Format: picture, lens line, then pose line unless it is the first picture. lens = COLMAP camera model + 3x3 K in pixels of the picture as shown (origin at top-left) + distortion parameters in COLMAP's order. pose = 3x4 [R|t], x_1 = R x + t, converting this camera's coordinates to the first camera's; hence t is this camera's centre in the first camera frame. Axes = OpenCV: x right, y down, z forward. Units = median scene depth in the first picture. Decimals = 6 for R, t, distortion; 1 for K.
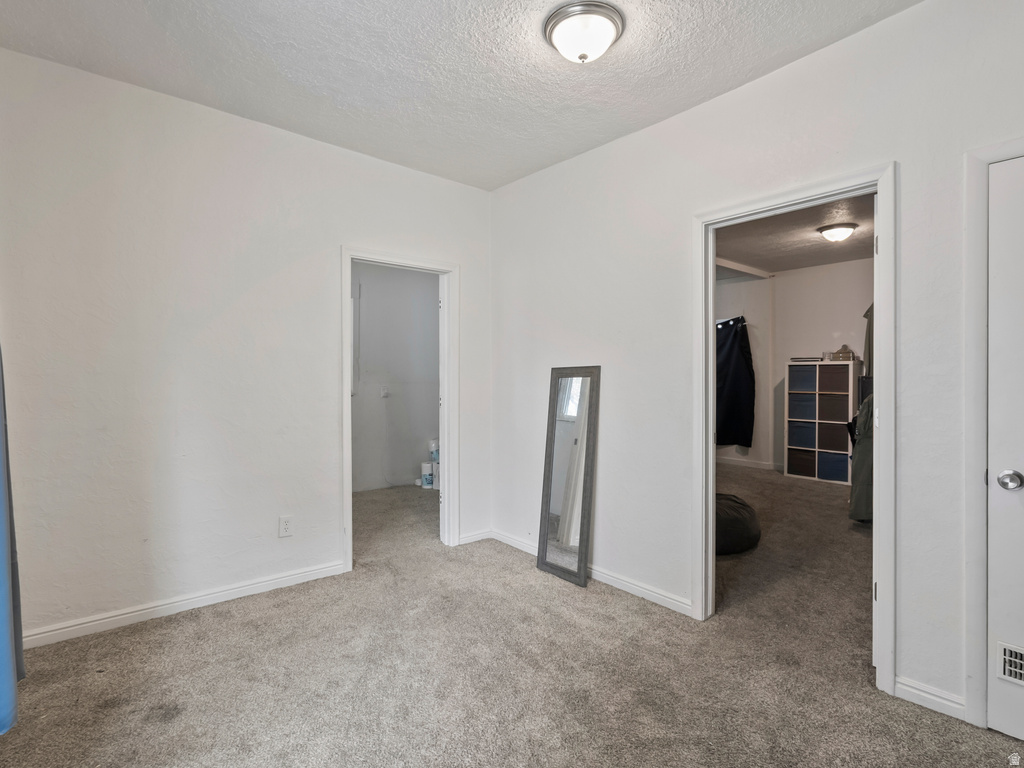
lens RADIAL K [[525.1, 0, 513.2], [0, 525.1, 379.5], [0, 0, 1]] dist [-0.002011, 0.003138]
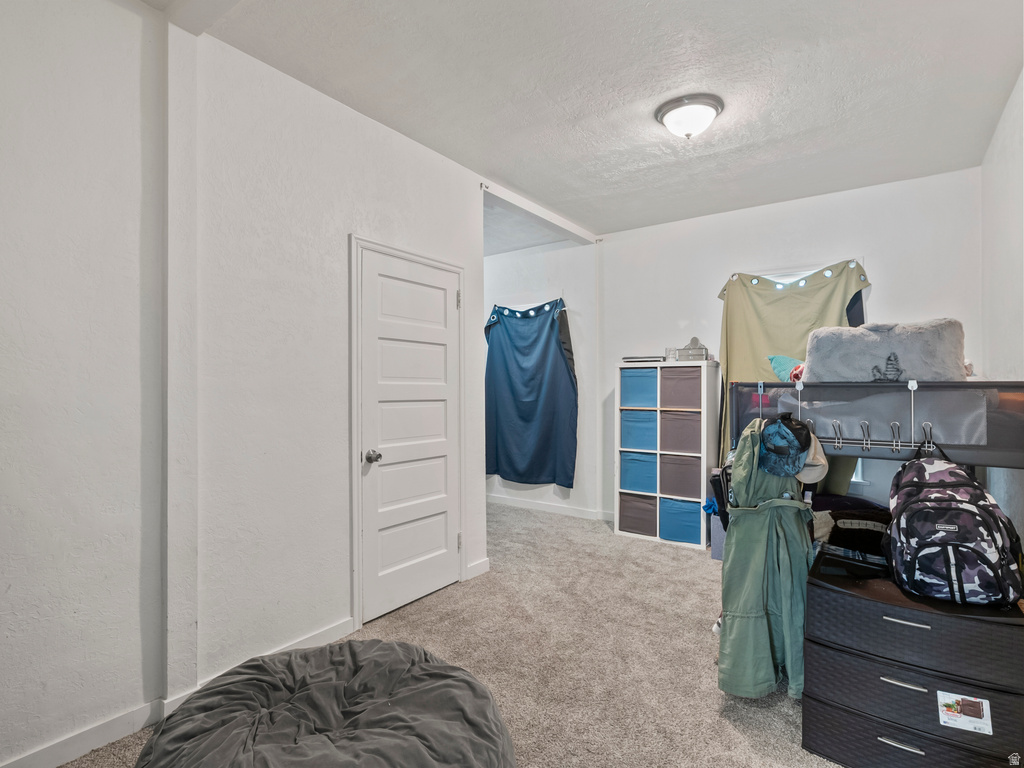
lens RADIAL K [[525.1, 0, 511.0], [0, 525.1, 386.6], [0, 0, 1]] dist [-0.002011, 0.003138]
pose [[0.969419, -0.002630, 0.245398, 0.226380], [0.003875, 0.999982, -0.004591, -0.000952], [-0.245382, 0.005401, 0.969411, 0.386289]]
